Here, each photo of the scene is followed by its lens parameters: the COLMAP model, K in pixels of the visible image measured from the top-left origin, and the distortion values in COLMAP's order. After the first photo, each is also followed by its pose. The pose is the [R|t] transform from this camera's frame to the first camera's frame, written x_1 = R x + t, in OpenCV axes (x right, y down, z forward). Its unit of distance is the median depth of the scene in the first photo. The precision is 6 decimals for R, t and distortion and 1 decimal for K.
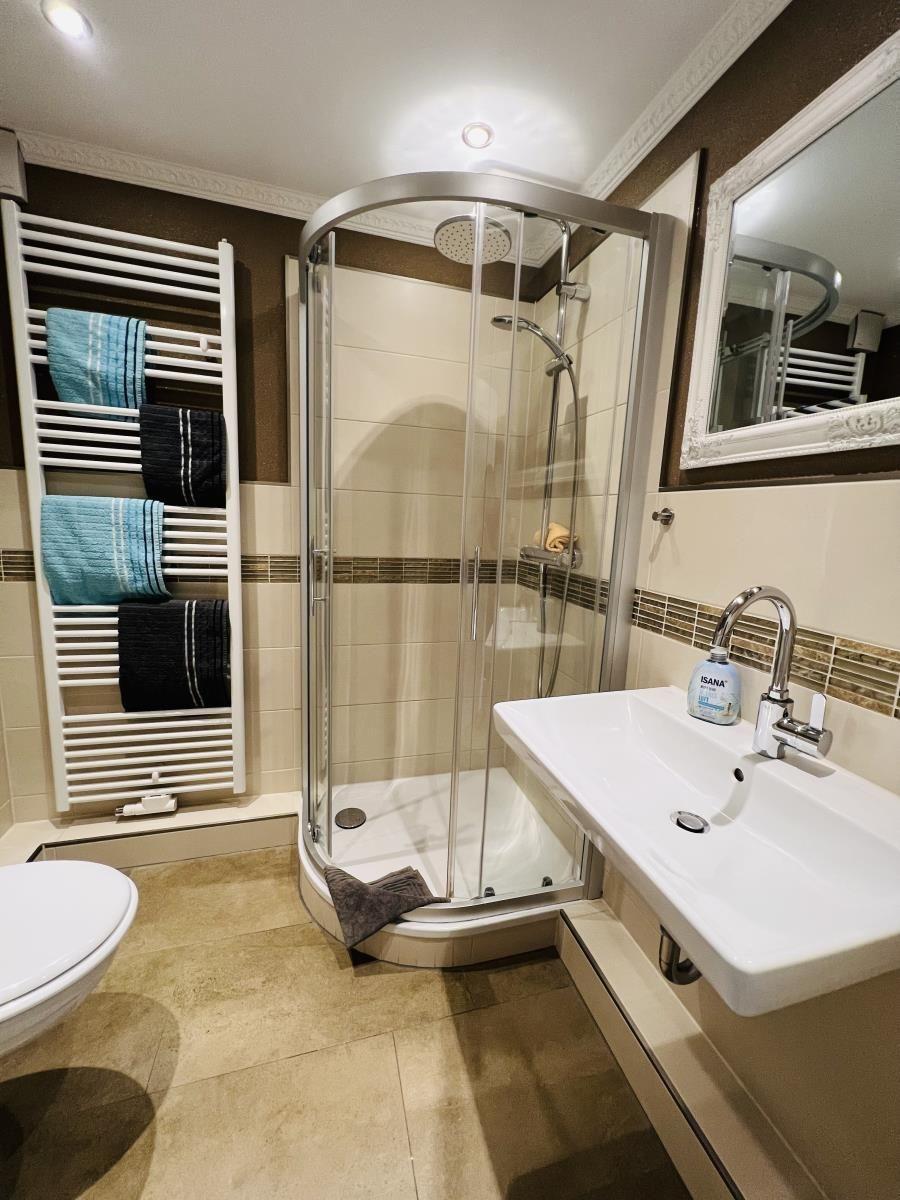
lens RADIAL K [[479.7, 0, 450.0], [0, 479.7, 600.0], [0, 0, 1]] dist [0.000727, -0.000426]
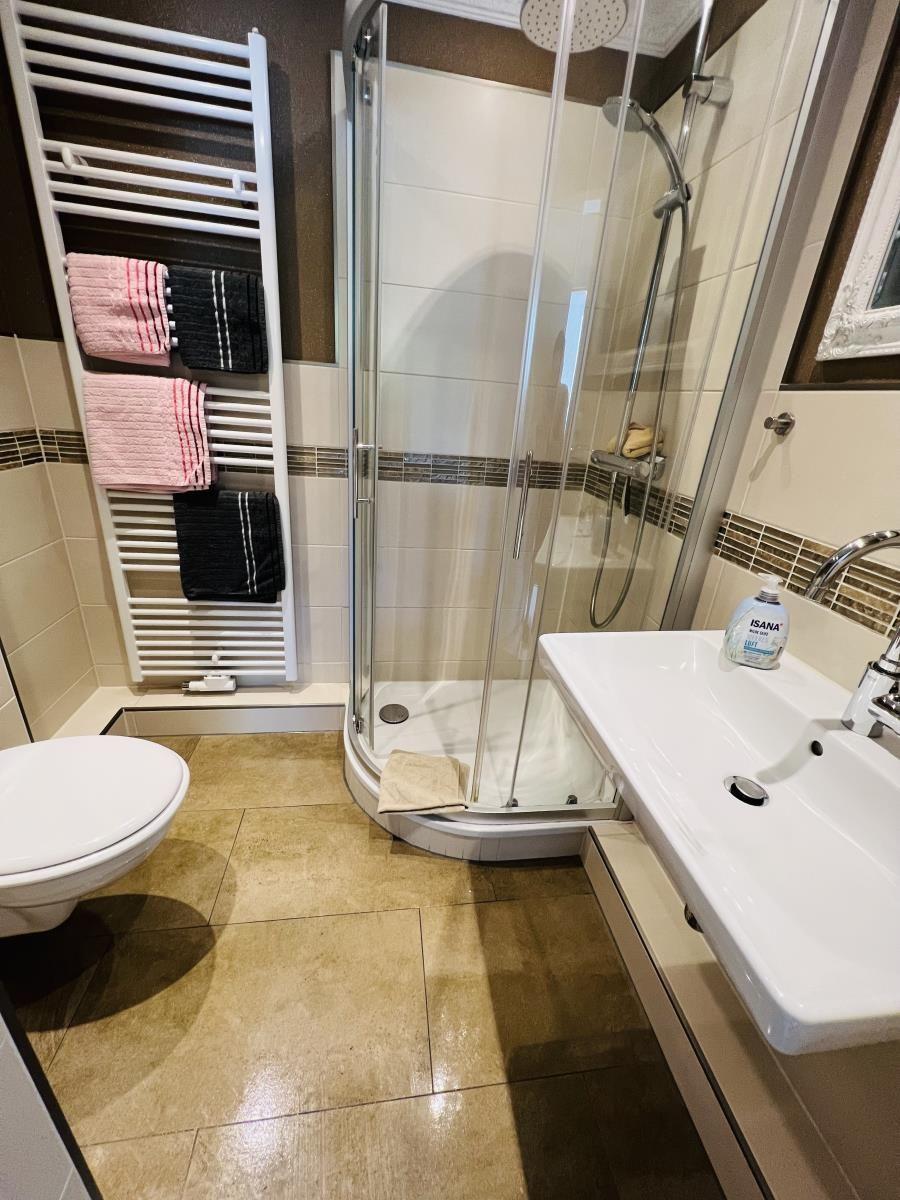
lens RADIAL K [[479.7, 0, 450.0], [0, 479.7, 600.0], [0, 0, 1]] dist [0.000727, -0.000426]
pose [[0.990183, 0.081126, -0.113821, 0.018031], [-0.054270, 0.973581, 0.221801, -0.034646], [0.128808, -0.213446, 0.968426, 0.093495]]
